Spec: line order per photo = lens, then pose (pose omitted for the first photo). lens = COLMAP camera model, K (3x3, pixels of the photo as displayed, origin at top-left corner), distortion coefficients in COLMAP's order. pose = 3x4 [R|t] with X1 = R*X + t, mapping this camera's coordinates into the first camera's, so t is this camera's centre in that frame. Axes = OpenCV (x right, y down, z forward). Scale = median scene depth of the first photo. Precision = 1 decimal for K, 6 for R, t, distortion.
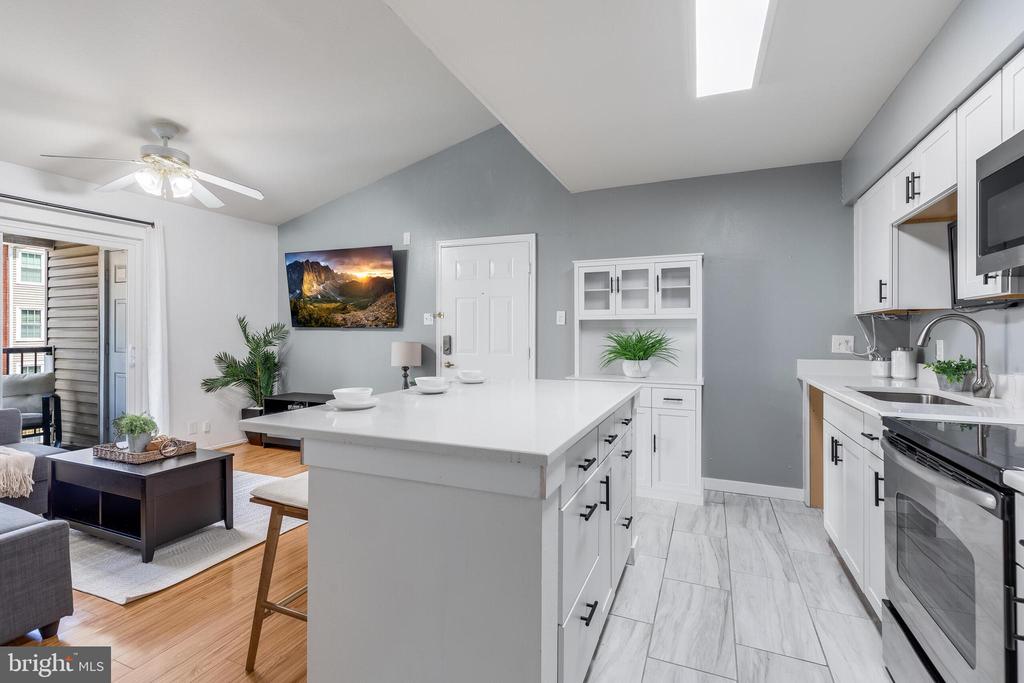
lens RADIAL K [[468.2, 0, 508.5], [0, 468.2, 330.0], [0, 0, 1]] dist [0.001304, 0.000051]
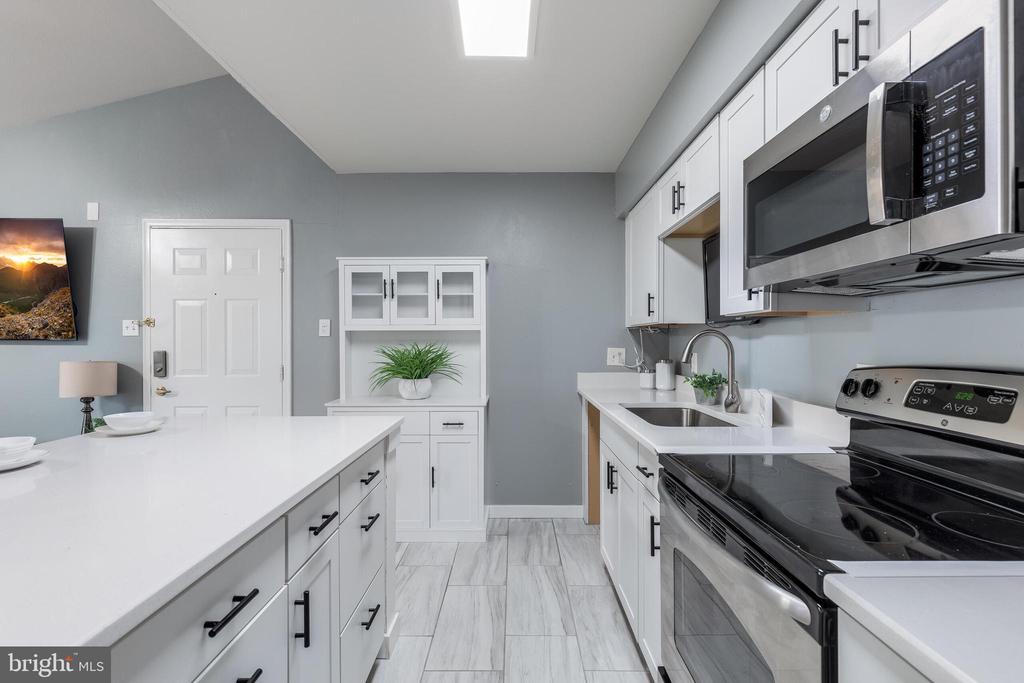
lens RADIAL K [[479.8, 0, 512.0], [0, 479.8, 341.5], [0, 0, 1]] dist [0.000898, 0.000166]
pose [[0.917075, -0.005145, 0.398682, 0.101923], [0.001662, 0.999957, 0.009083, -0.012112], [-0.398712, -0.007667, 0.917044, 0.151218]]
